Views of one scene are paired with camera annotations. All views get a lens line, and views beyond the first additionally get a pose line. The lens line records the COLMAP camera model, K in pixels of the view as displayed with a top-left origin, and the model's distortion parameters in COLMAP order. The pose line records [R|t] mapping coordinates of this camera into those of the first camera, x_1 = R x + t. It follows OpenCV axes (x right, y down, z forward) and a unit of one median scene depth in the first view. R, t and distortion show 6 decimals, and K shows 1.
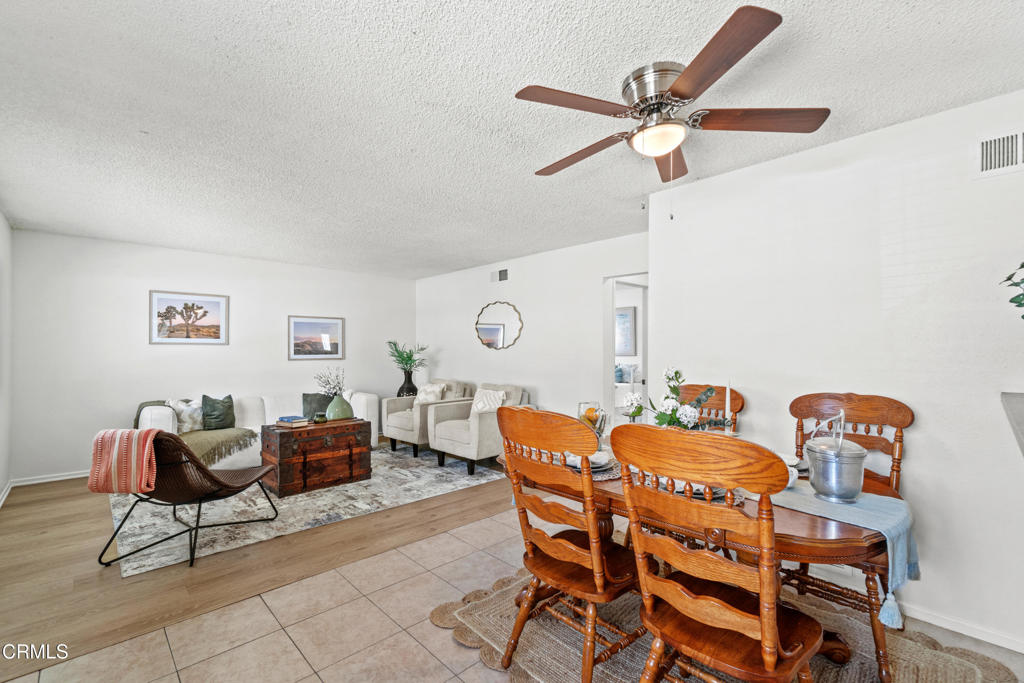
lens RADIAL K [[444.2, 0, 507.7], [0, 444.2, 341.9], [0, 0, 1]] dist [-0.001276, -0.000049]
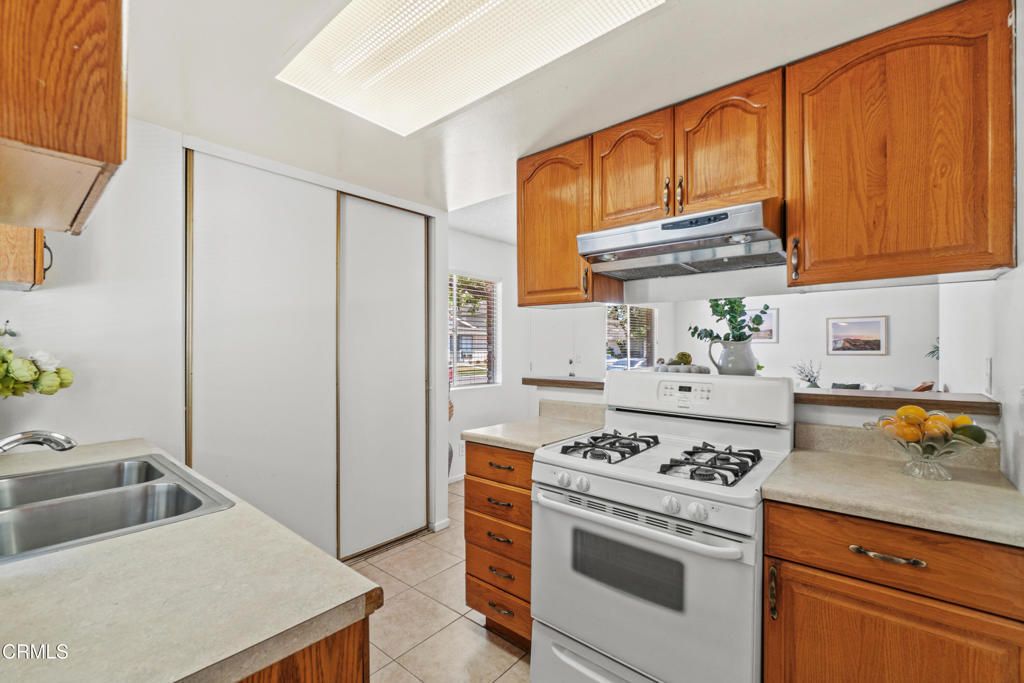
lens RADIAL K [[444.2, 0, 509.6], [0, 444.2, 345.6], [0, 0, 1]] dist [-0.001276, -0.000049]
pose [[0.115066, -0.006952, -0.993334, 0.745613], [0.021440, 0.999760, -0.004514, 0.002626], [0.993126, -0.020778, 0.115188, -0.005346]]
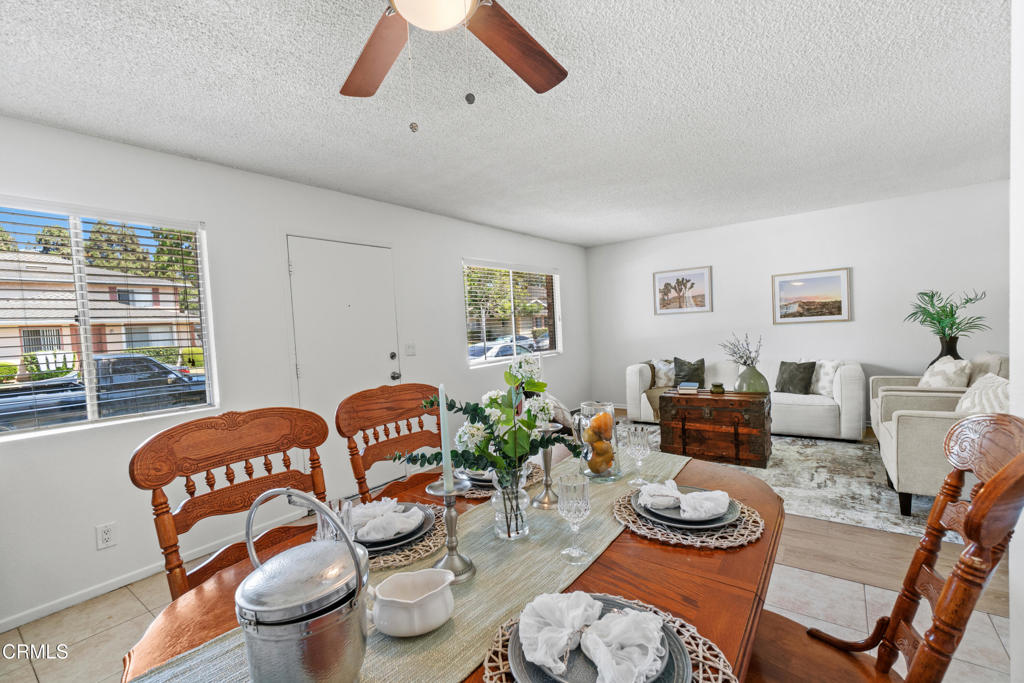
lens RADIAL K [[444.2, 0, 510.9], [0, 444.2, 346.1], [0, 0, 1]] dist [-0.001276, -0.000049]
pose [[0.176787, 0.030432, -0.983779, 0.380264], [0.072460, 0.996407, 0.043844, 0.007753], [0.981578, -0.079035, 0.173946, 0.368237]]
